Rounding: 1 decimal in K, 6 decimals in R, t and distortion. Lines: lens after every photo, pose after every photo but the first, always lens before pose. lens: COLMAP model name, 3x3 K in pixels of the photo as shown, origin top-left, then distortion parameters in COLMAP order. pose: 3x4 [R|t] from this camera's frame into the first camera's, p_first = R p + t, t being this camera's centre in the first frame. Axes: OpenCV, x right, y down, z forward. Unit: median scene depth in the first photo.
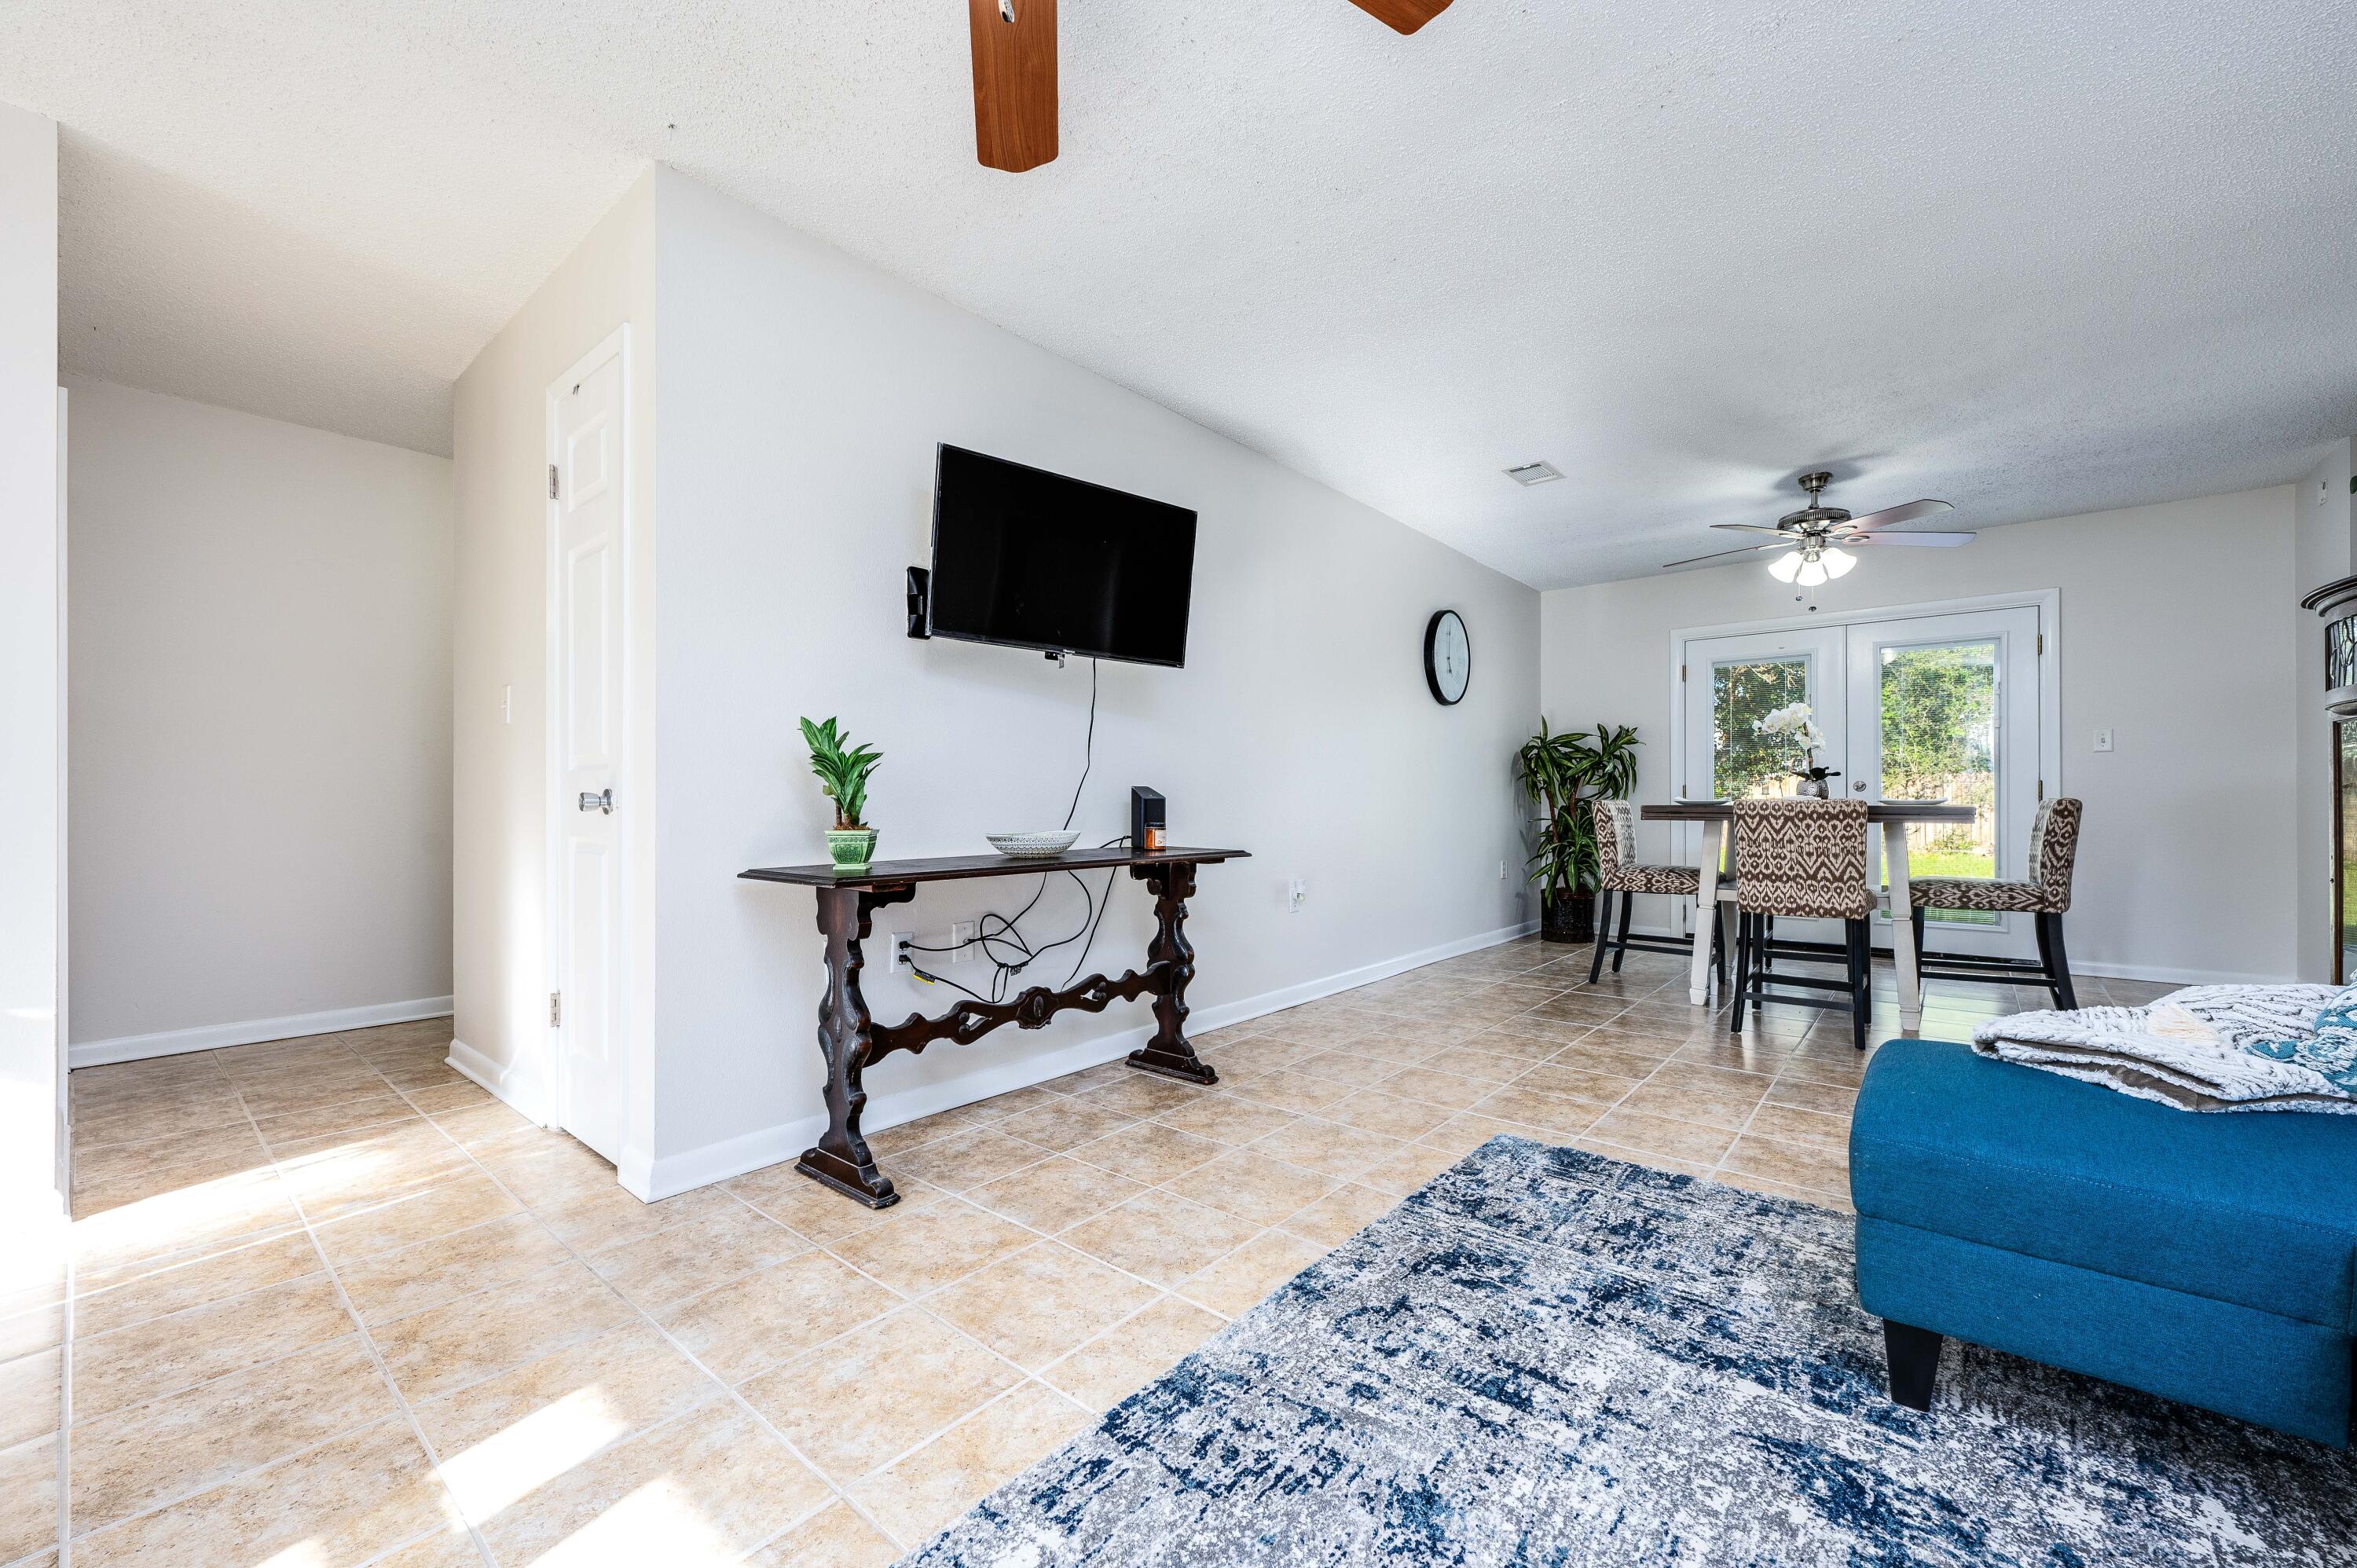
lens RADIAL K [[931.9, 0, 1170.3], [0, 931.9, 770.8], [0, 0, 1]] dist [-0.076917, 0.028942]
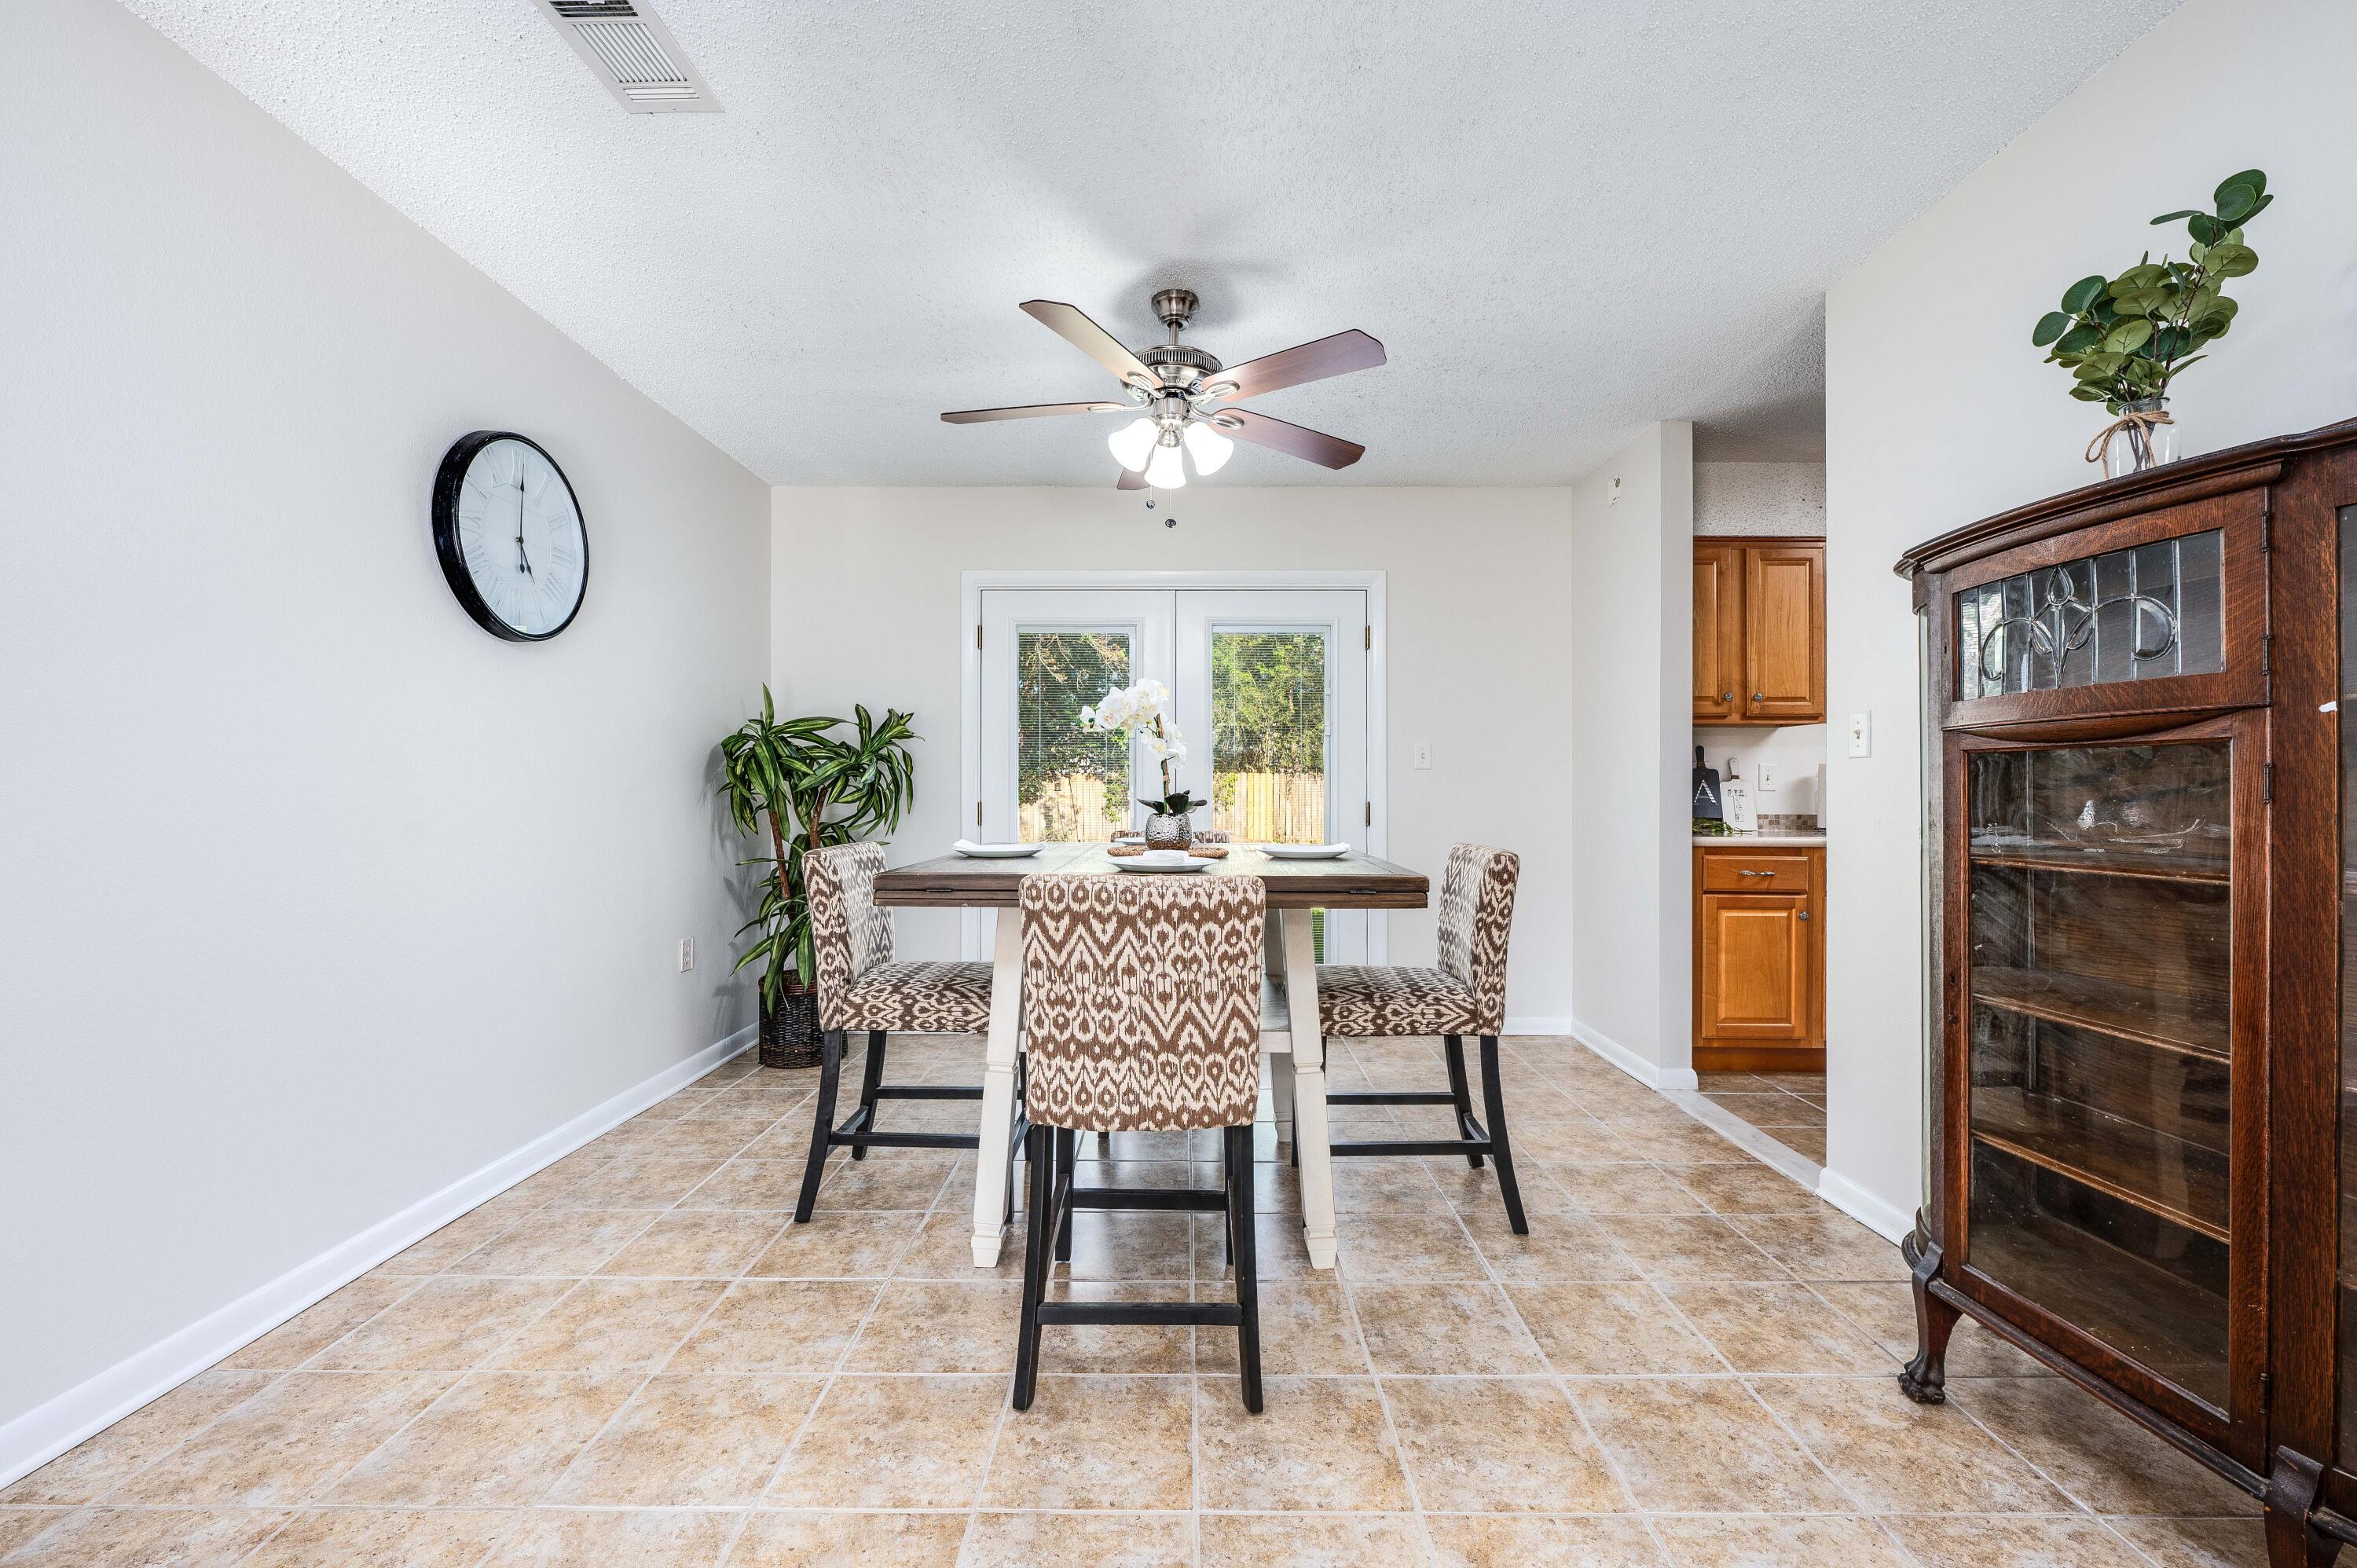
lens RADIAL K [[931.9, 0, 1170.3], [0, 931.9, 770.8], [0, 0, 1]] dist [-0.076917, 0.028942]
pose [[0.792634, 0.004759, 0.609680, 0.327845], [-0.020317, 0.999620, 0.018611, -0.027120], [-0.609360, -0.027139, 0.792429, 0.487742]]
